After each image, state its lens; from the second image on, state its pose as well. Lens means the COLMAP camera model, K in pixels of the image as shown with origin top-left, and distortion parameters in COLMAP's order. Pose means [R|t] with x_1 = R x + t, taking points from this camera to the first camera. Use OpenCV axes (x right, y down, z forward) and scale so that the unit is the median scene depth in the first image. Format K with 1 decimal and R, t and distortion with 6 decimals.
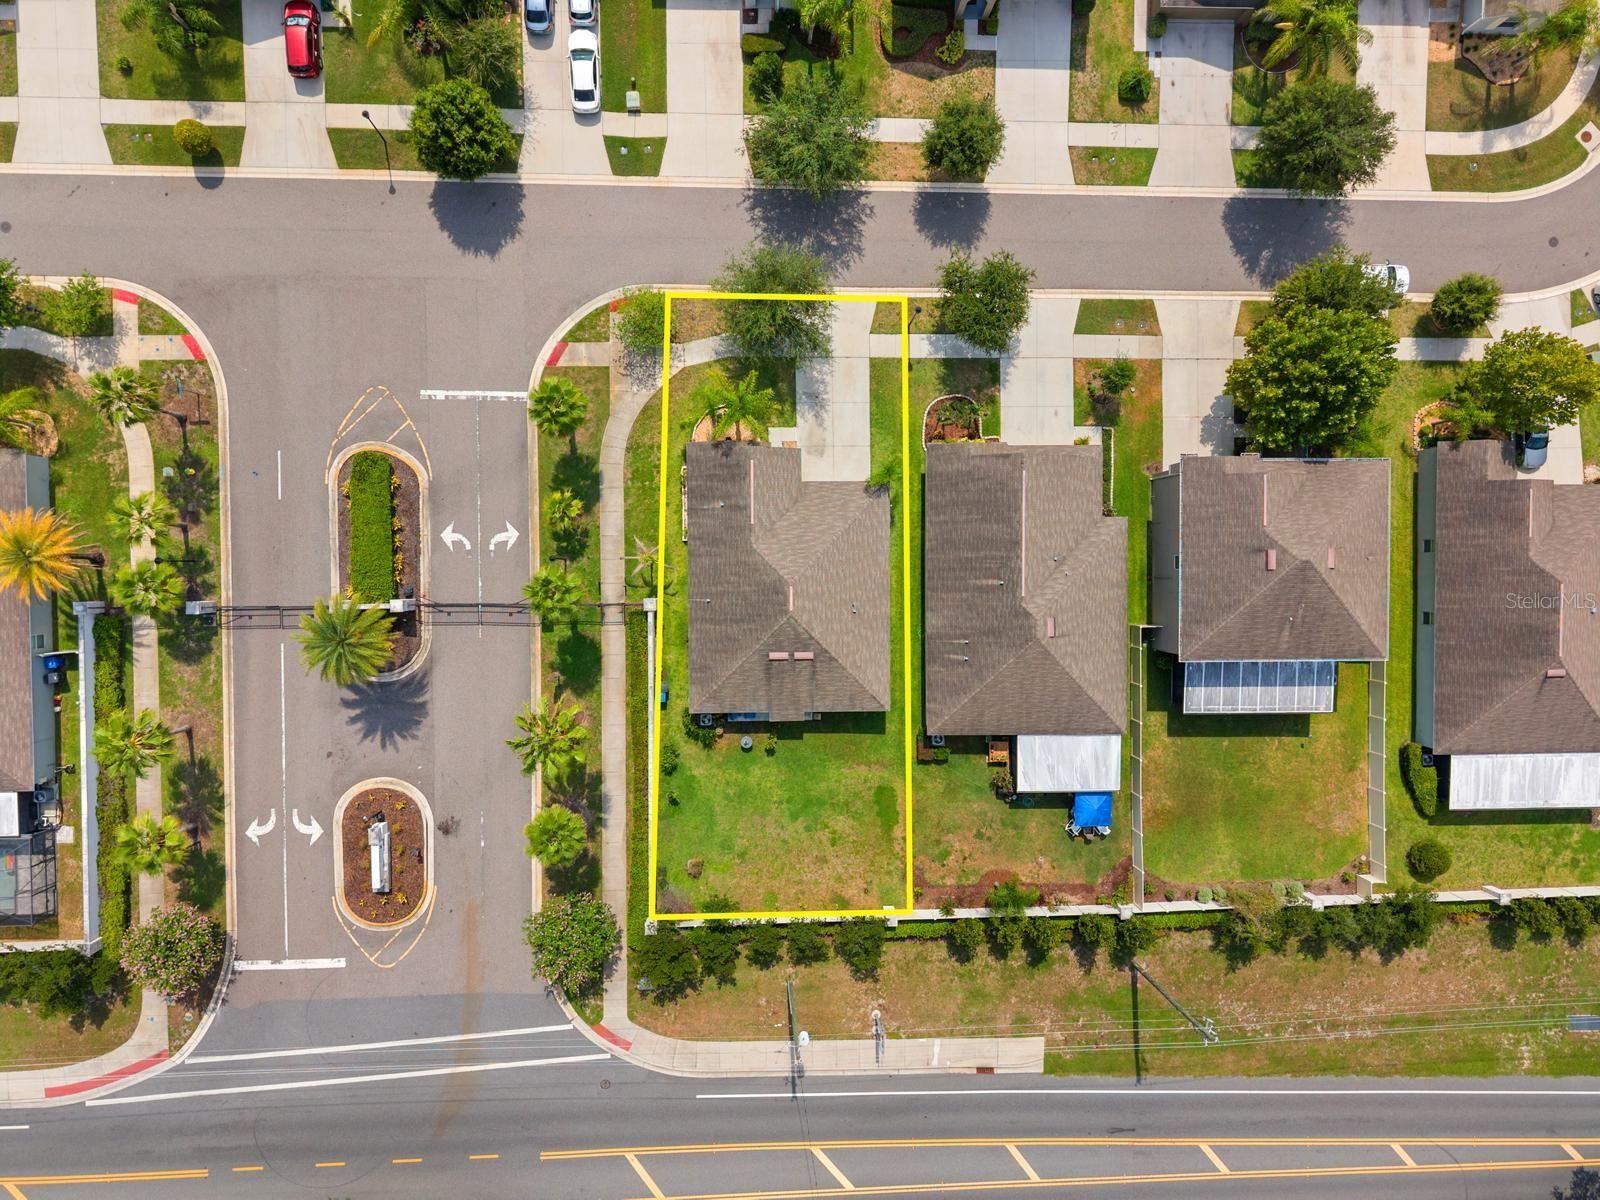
lens RADIAL K [[1090.7, 0, 800.0], [0, 1090.7, 600.0], [0, 0, 1]] dist [-0.025854, -0.001047]
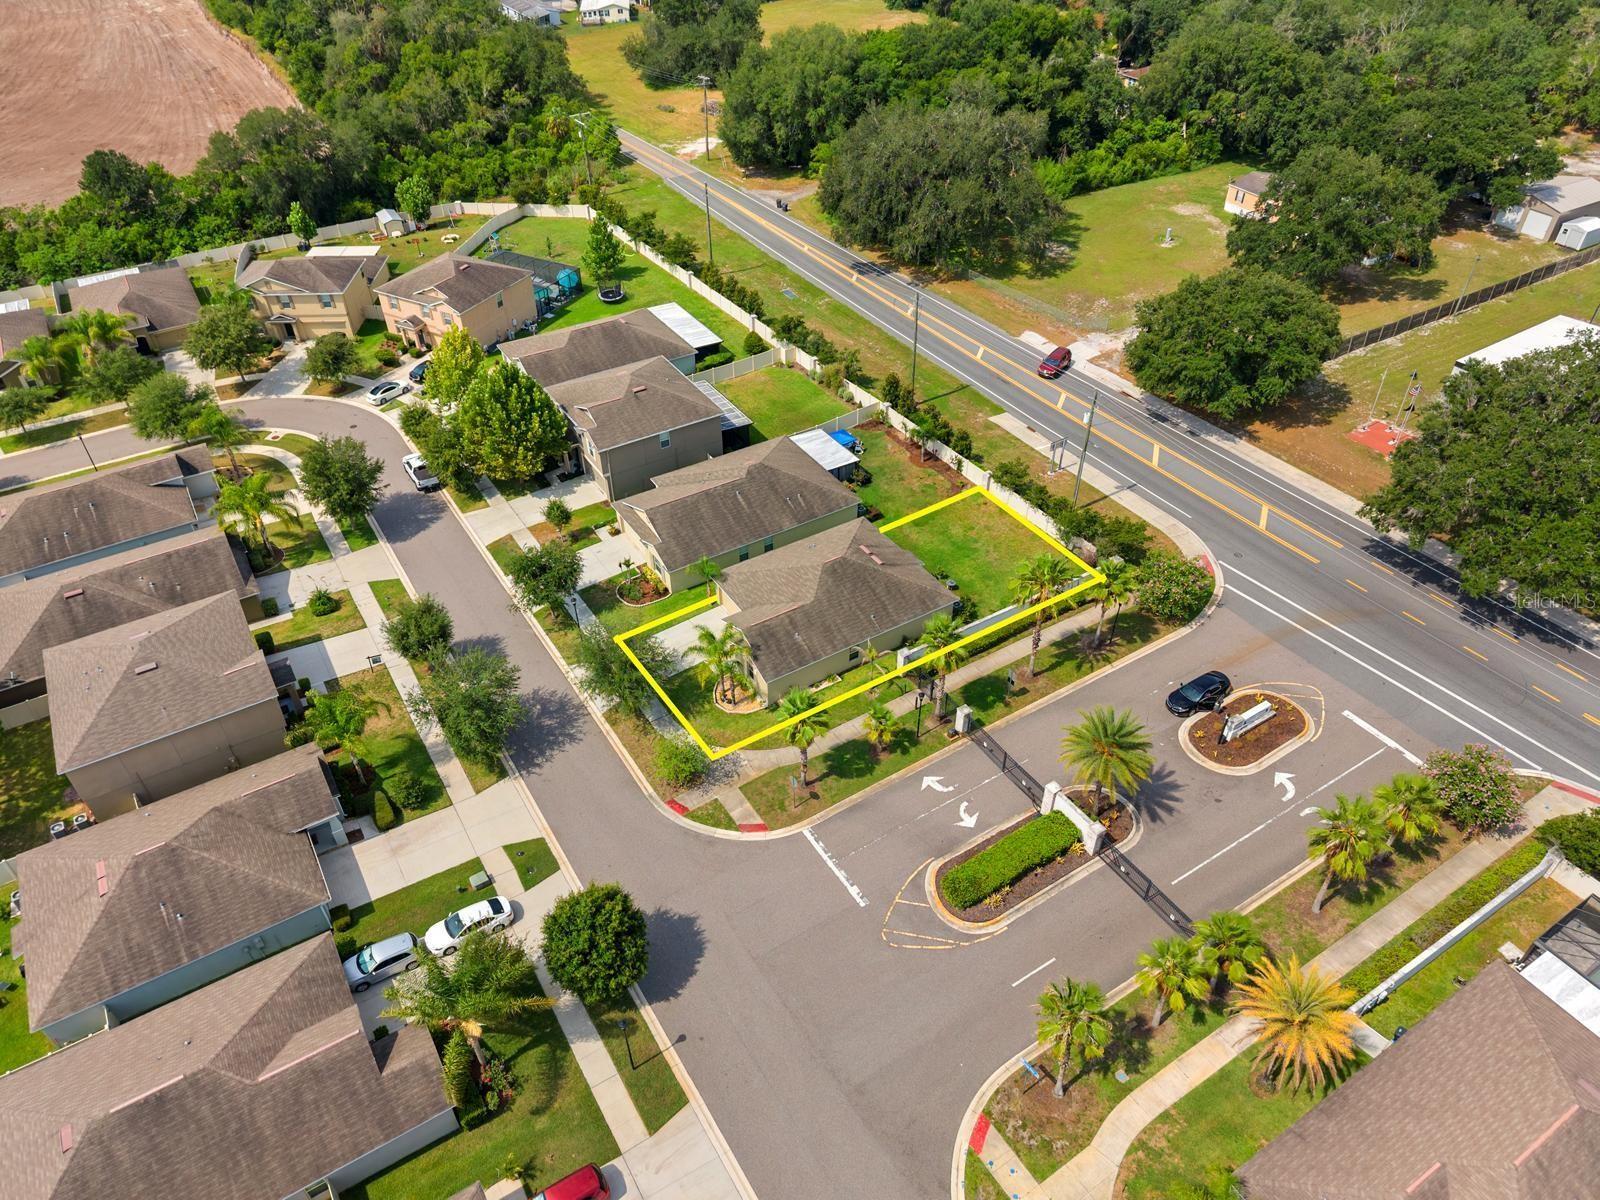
lens RADIAL K [[1090.7, 0, 800.0], [0, 1090.7, 600.0], [0, 0, 1]] dist [-0.025854, -0.001047]
pose [[-0.525843, -0.567881, 0.633246, -0.752394], [0.850407, -0.366104, 0.377858, -0.487238], [0.017256, 0.737211, 0.675443, 0.185487]]
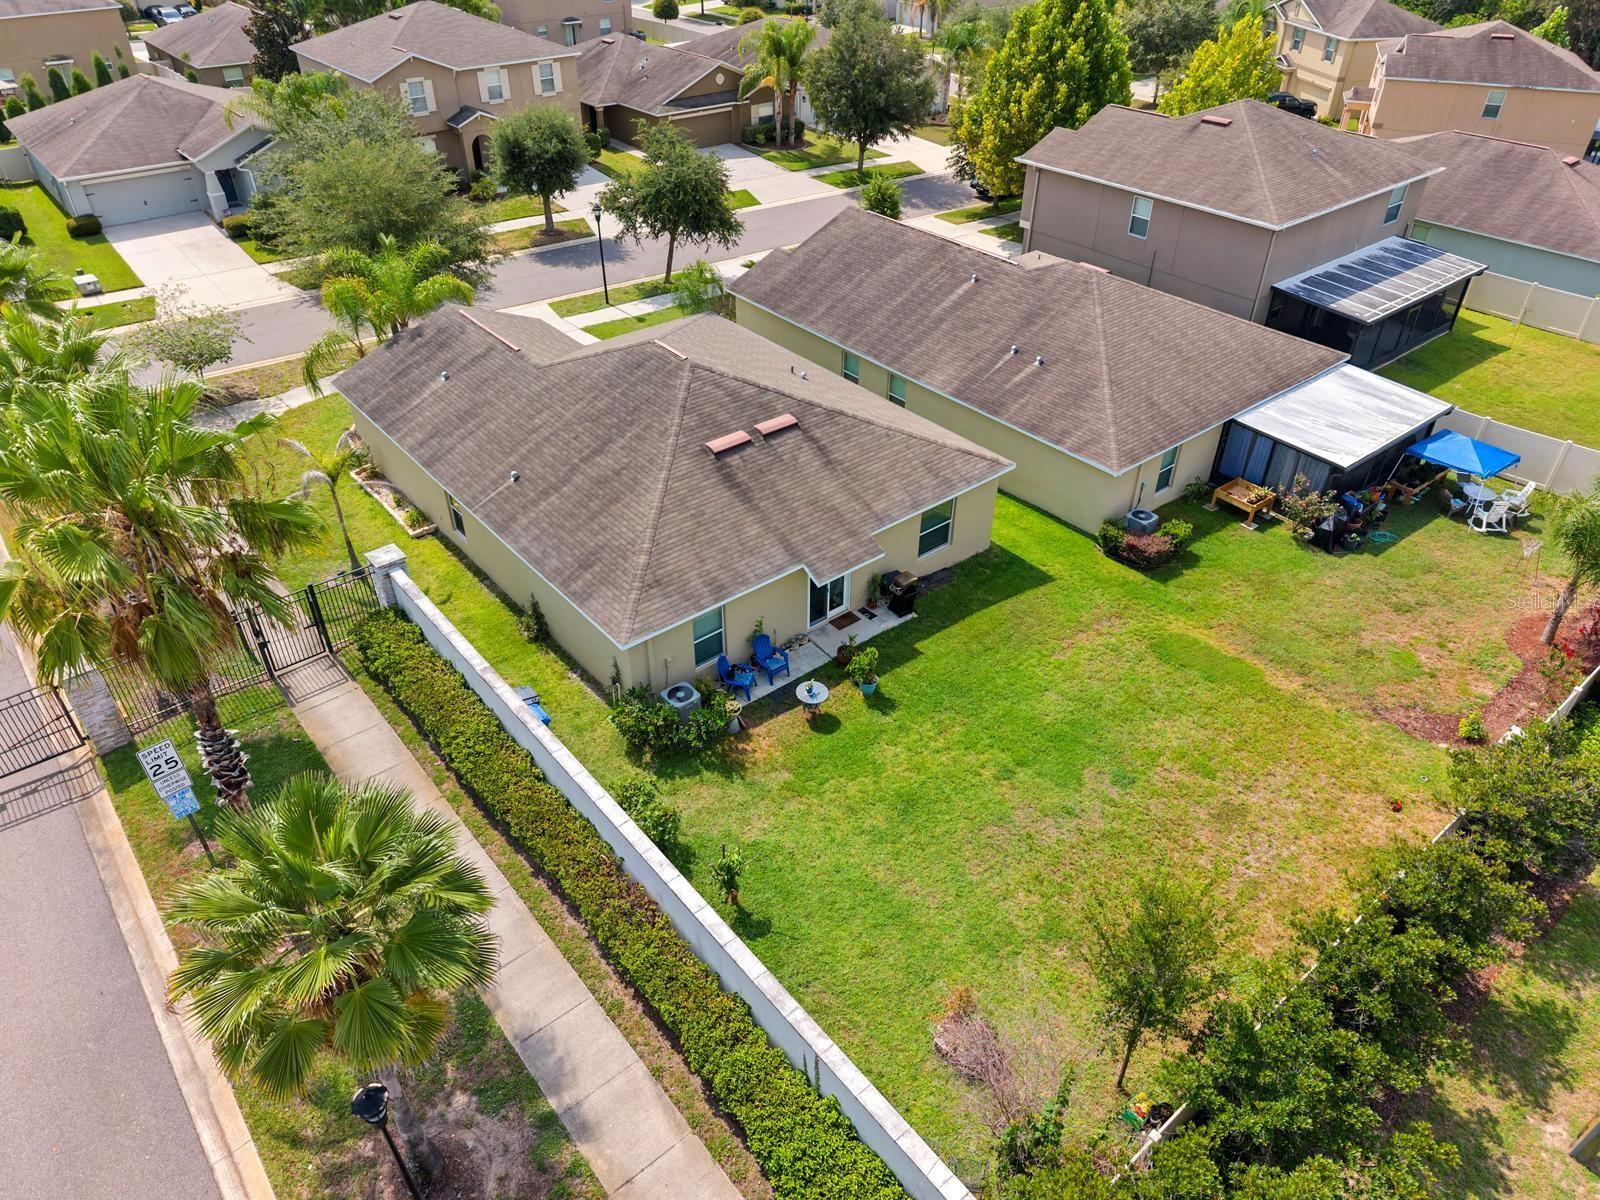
lens RADIAL K [[1090.7, 0, 800.0], [0, 1090.7, 600.0], [0, 0, 1]] dist [-0.025854, -0.001047]
pose [[0.775473, -0.392347, 0.494676, -0.216178], [0.630223, 0.433591, -0.644064, 0.344849], [0.038210, 0.811211, 0.583504, 0.776690]]
